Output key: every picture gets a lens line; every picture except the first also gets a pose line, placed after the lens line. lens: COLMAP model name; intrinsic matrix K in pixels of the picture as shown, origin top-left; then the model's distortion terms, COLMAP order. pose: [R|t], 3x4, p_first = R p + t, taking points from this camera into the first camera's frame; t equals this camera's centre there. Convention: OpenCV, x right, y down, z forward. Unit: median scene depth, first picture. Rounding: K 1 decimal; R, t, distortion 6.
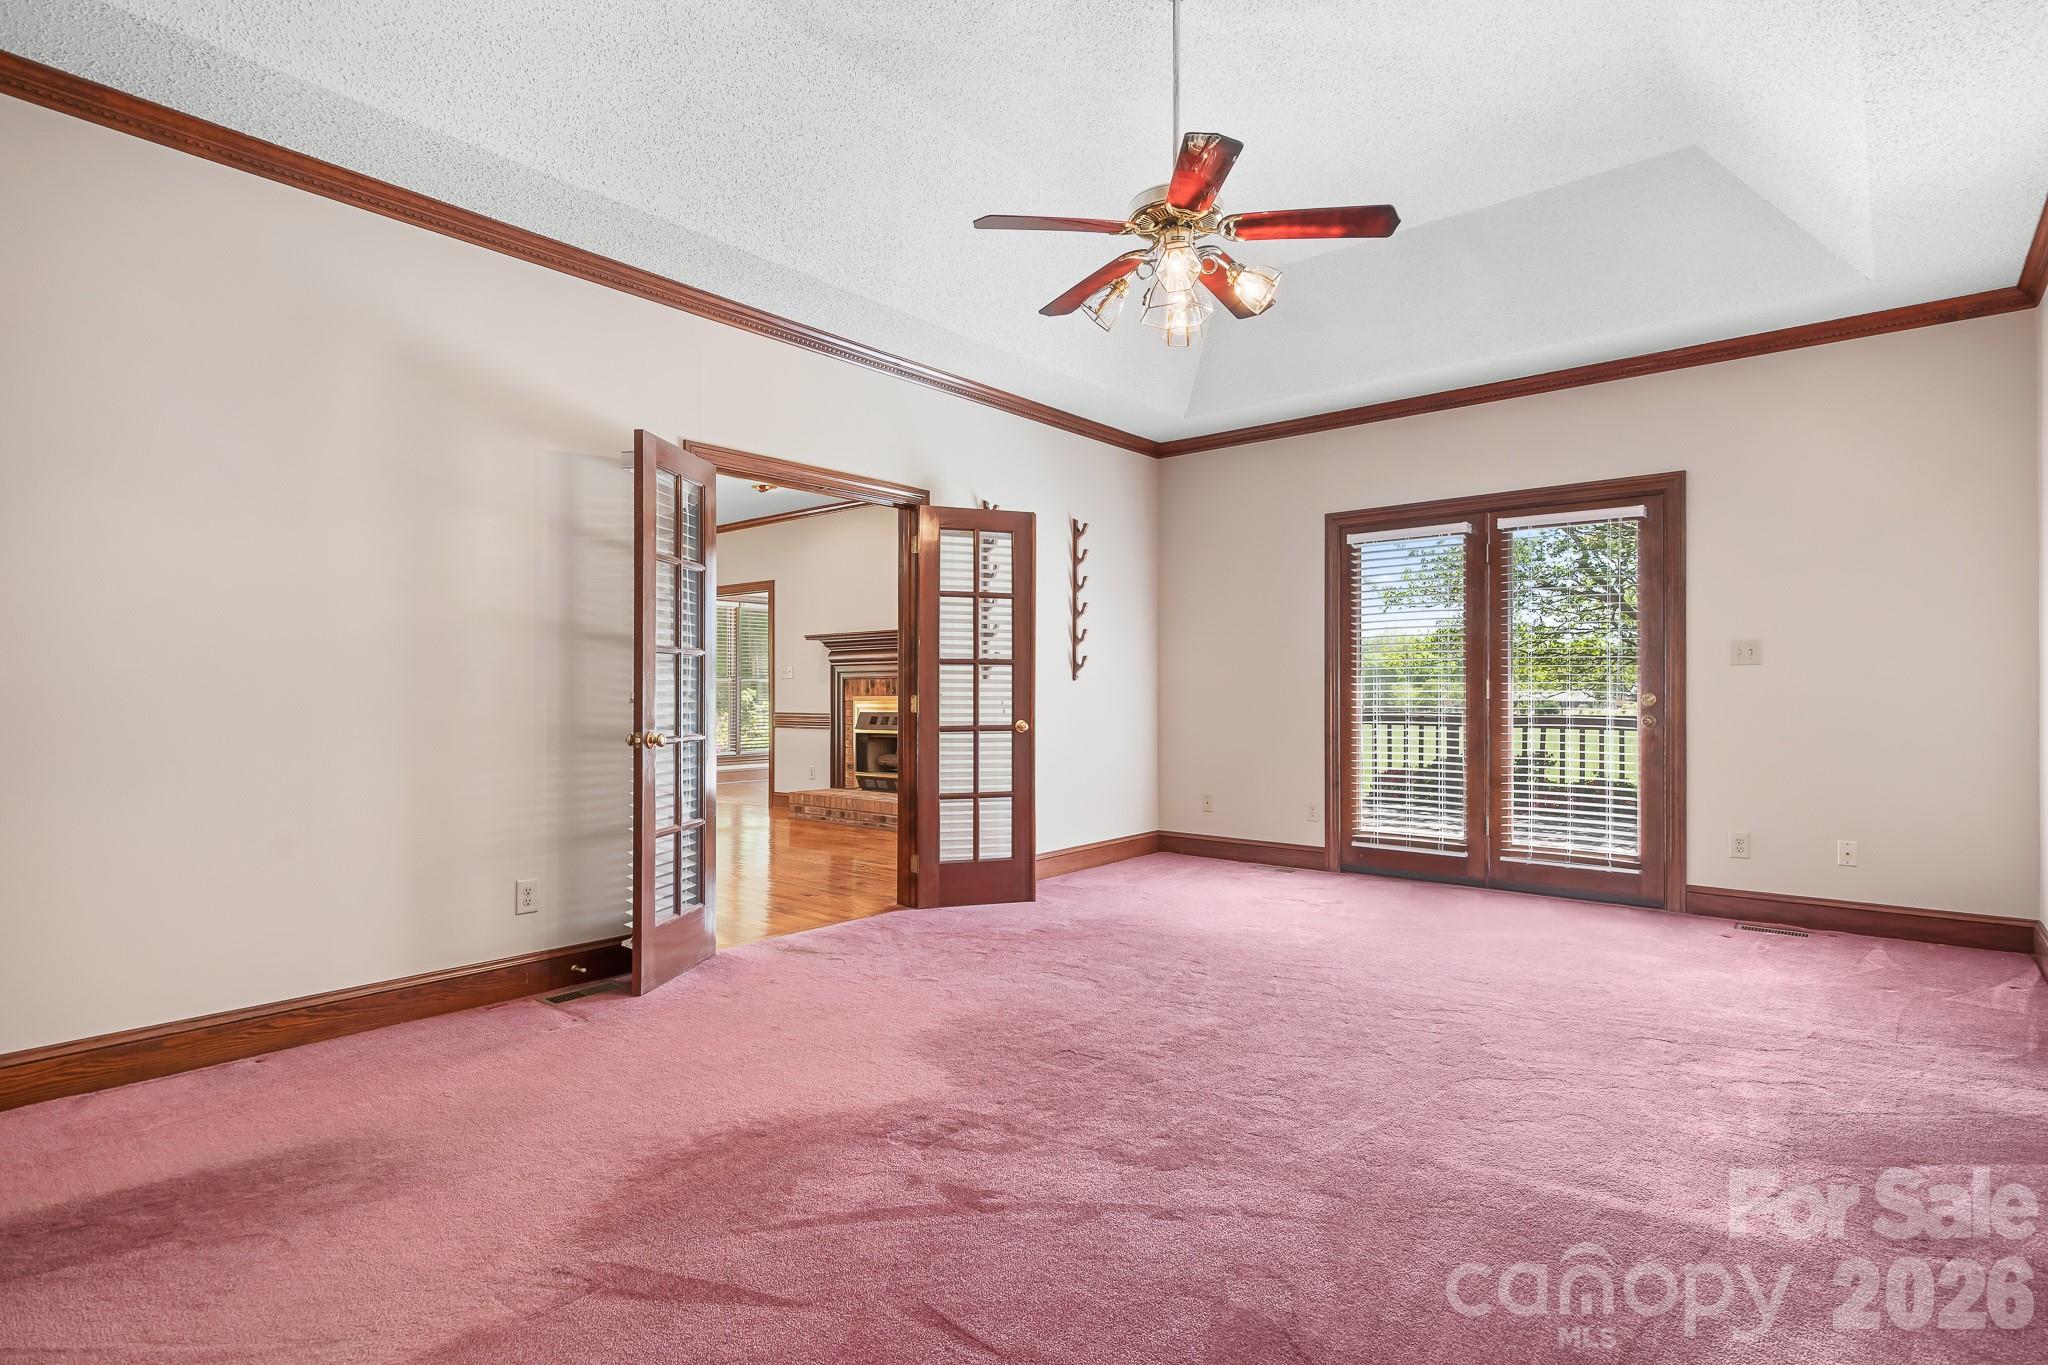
lens RADIAL K [[1050.4, 0, 1030.4], [0, 1050.4, 690.6], [0, 0, 1]] dist [0.005512, -0.001782]
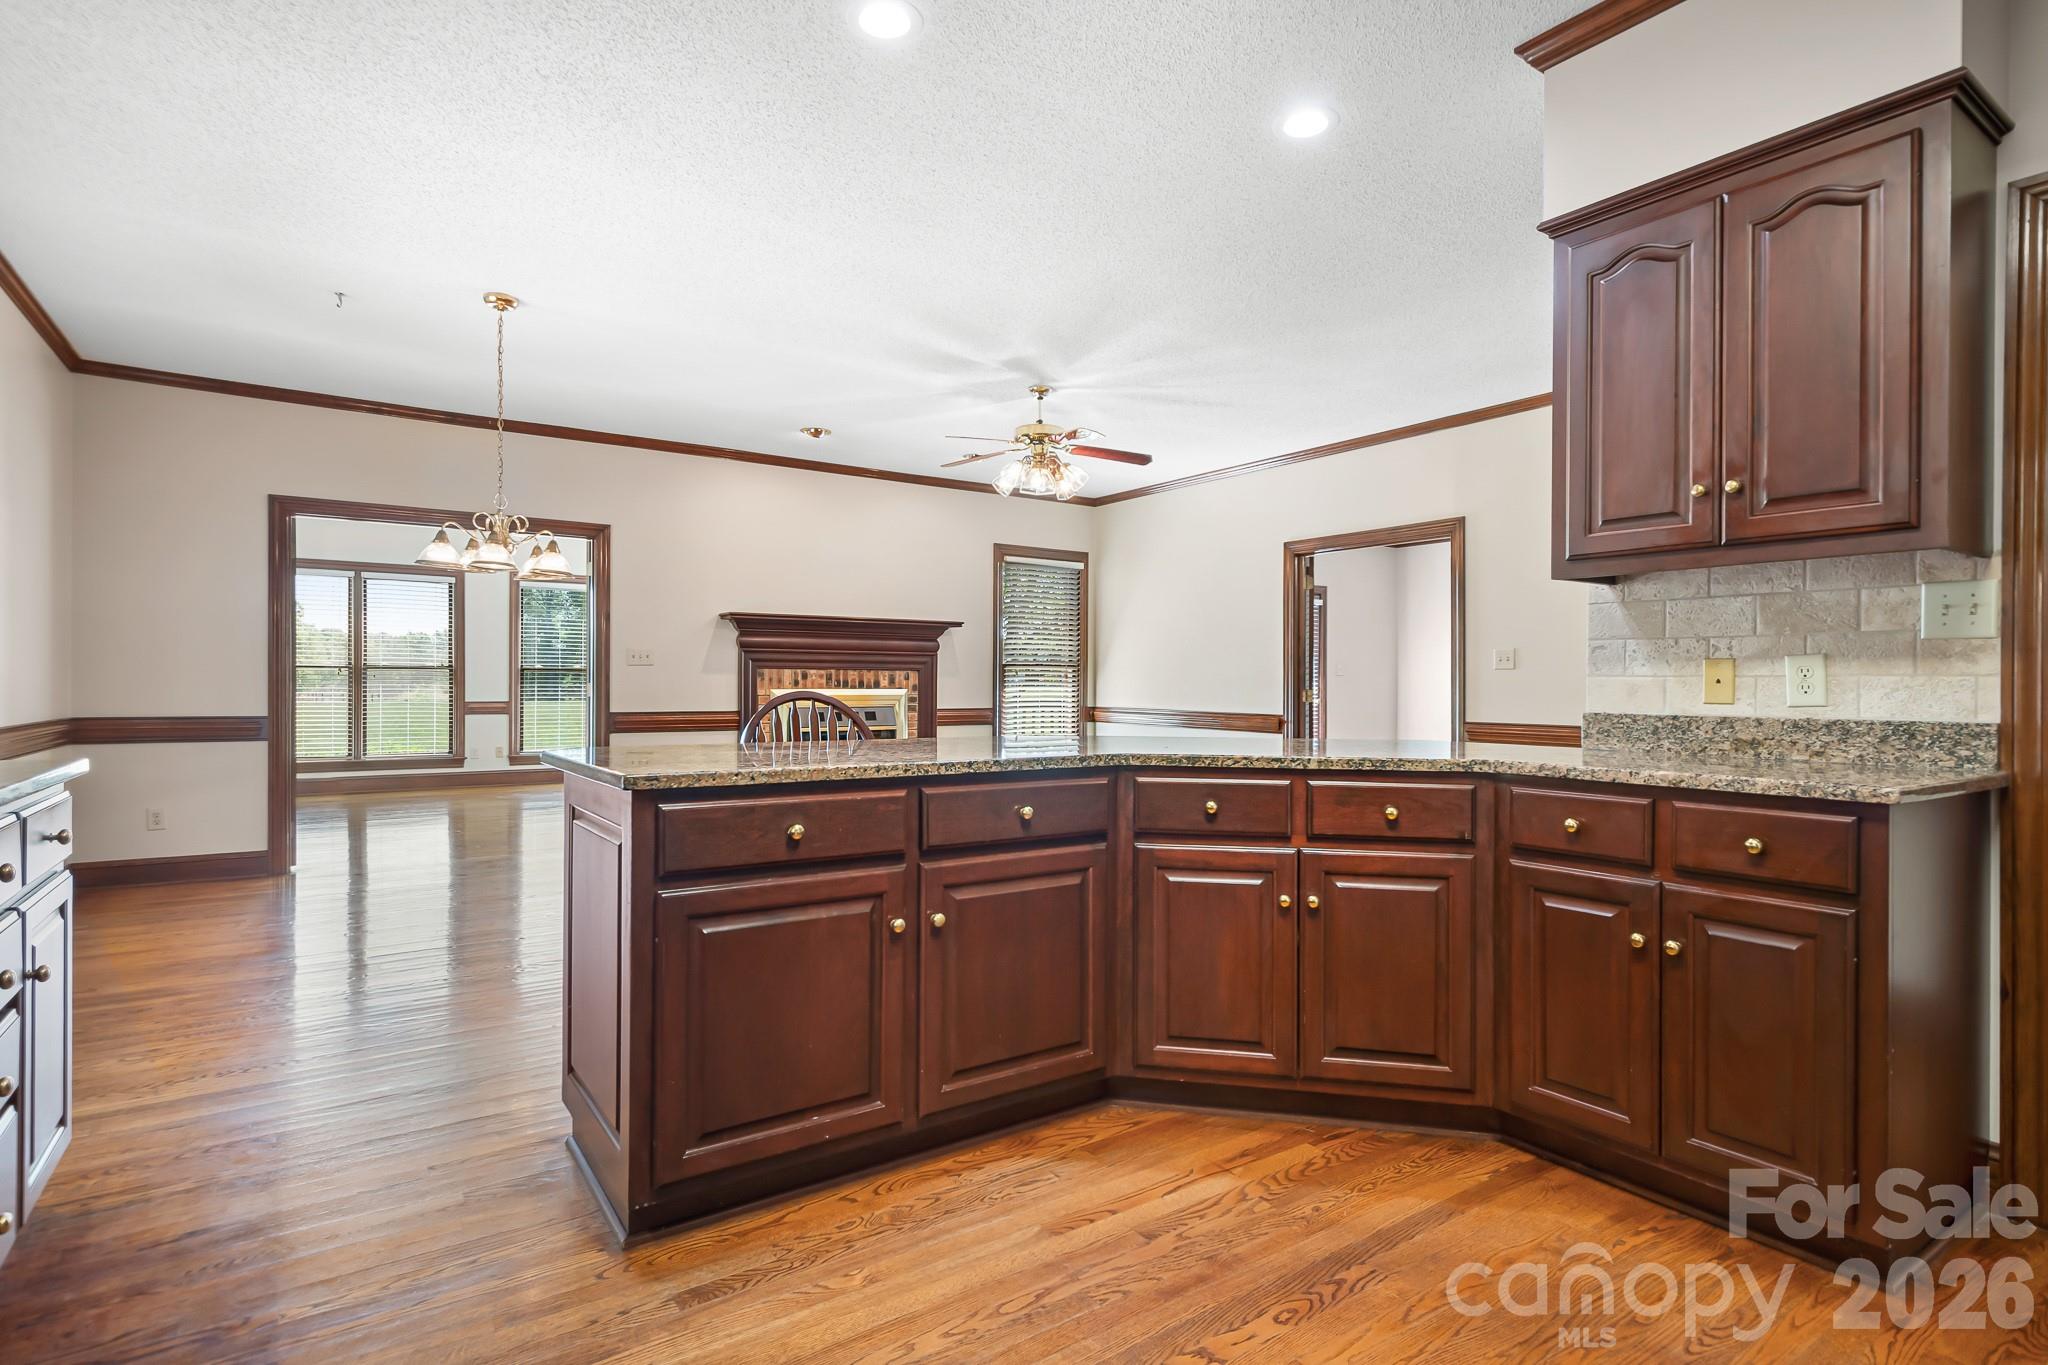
lens RADIAL K [[1050.4, 0, 973.8], [0, 1050.4, 682.0], [0, 0, 1]] dist [0.005512, -0.001782]
pose [[0.284227, -0.006030, 0.958738, -0.903078], [-0.006748, 0.999943, 0.008289, -0.008049], [-0.958733, -0.008825, 0.284170, 0.598372]]
